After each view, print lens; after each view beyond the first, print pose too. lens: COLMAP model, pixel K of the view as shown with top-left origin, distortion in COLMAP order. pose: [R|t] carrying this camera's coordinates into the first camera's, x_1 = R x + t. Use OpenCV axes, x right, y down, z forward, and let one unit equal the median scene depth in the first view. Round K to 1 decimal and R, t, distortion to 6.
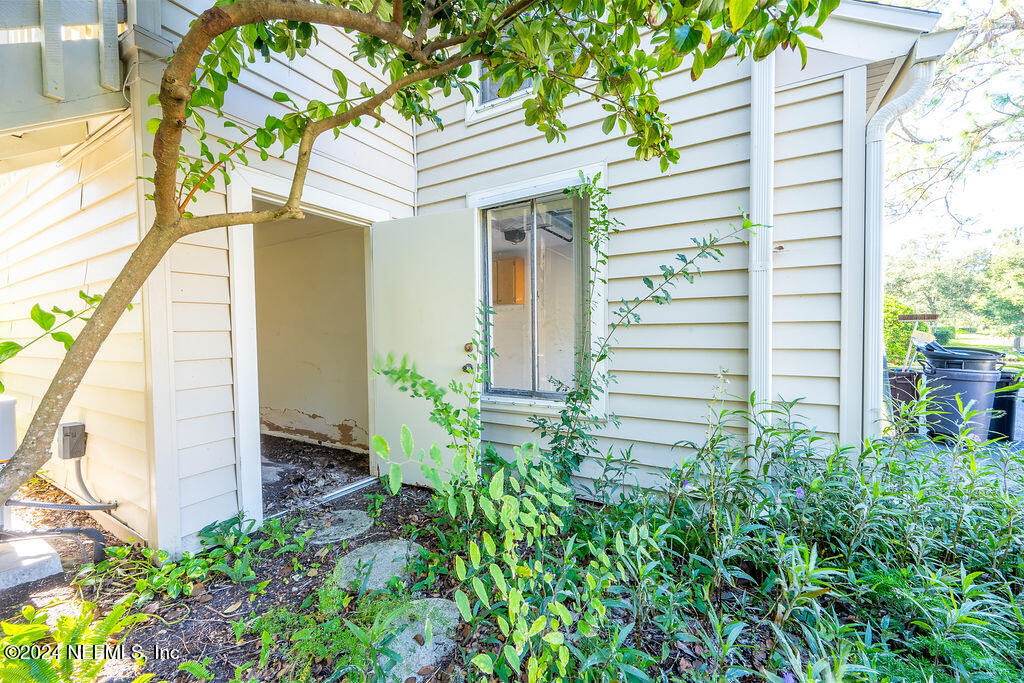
lens RADIAL K [[399.0, 0, 512.0], [0, 399.0, 341.5], [0, 0, 1]] dist [0.000414, -0.000370]
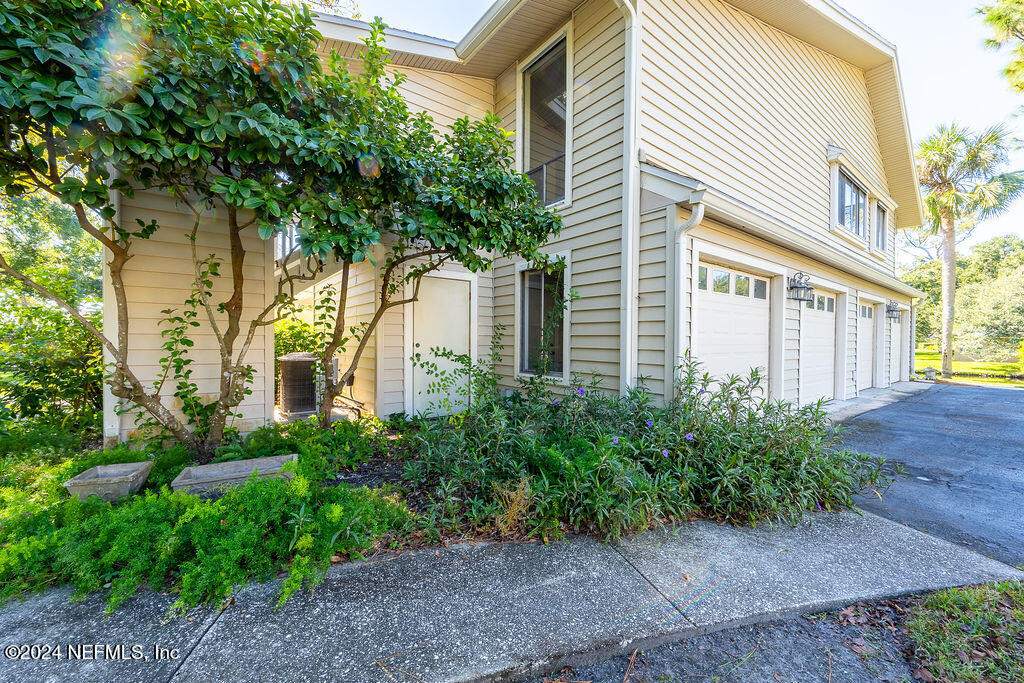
lens RADIAL K [[399.0, 0, 512.0], [0, 399.0, 341.5], [0, 0, 1]] dist [0.000414, -0.000370]
pose [[0.925229, 0.020406, -0.378860, 1.352639], [-0.027662, 0.999523, -0.013716, 0.042650], [0.378399, 0.023171, 0.925352, -1.621620]]
